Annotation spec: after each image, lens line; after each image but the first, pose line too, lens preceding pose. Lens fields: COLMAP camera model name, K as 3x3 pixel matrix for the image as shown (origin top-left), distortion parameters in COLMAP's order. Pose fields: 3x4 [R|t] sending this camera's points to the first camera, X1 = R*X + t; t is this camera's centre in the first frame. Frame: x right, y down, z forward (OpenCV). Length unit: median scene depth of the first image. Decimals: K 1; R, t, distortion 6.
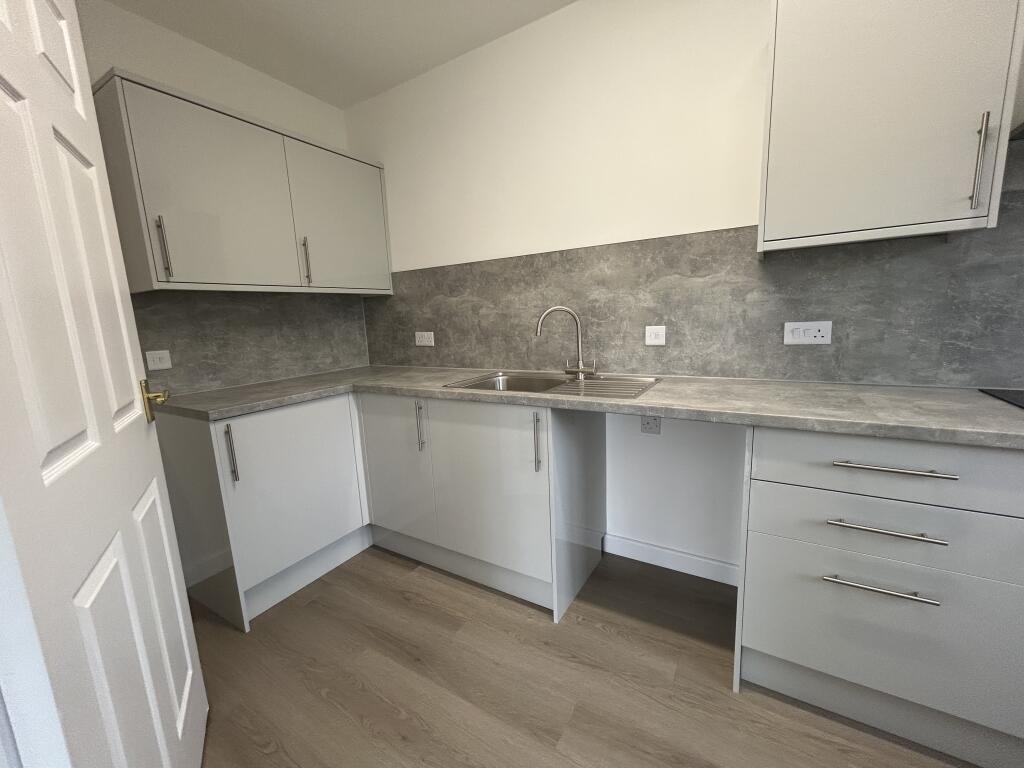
lens RADIAL K [[416.8, 0, 509.9], [0, 416.8, 382.7], [0, 0, 1]] dist [0.005751, 0.000417]
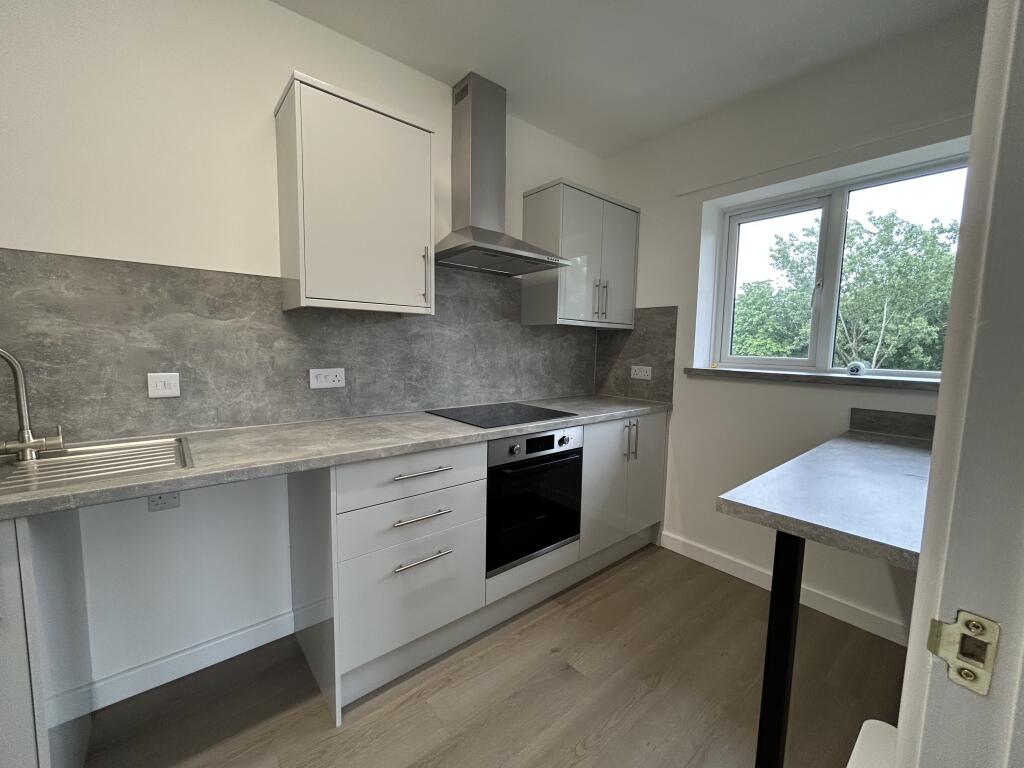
lens RADIAL K [[414.8, 0, 515.1], [0, 414.8, 385.2], [0, 0, 1]] dist [0.001866, 0.000111]
pose [[0.311496, -0.030224, 0.949767, -0.219496], [0.136021, 0.990620, -0.013087, -0.011890], [-0.940462, 0.133265, 0.312685, 0.137047]]
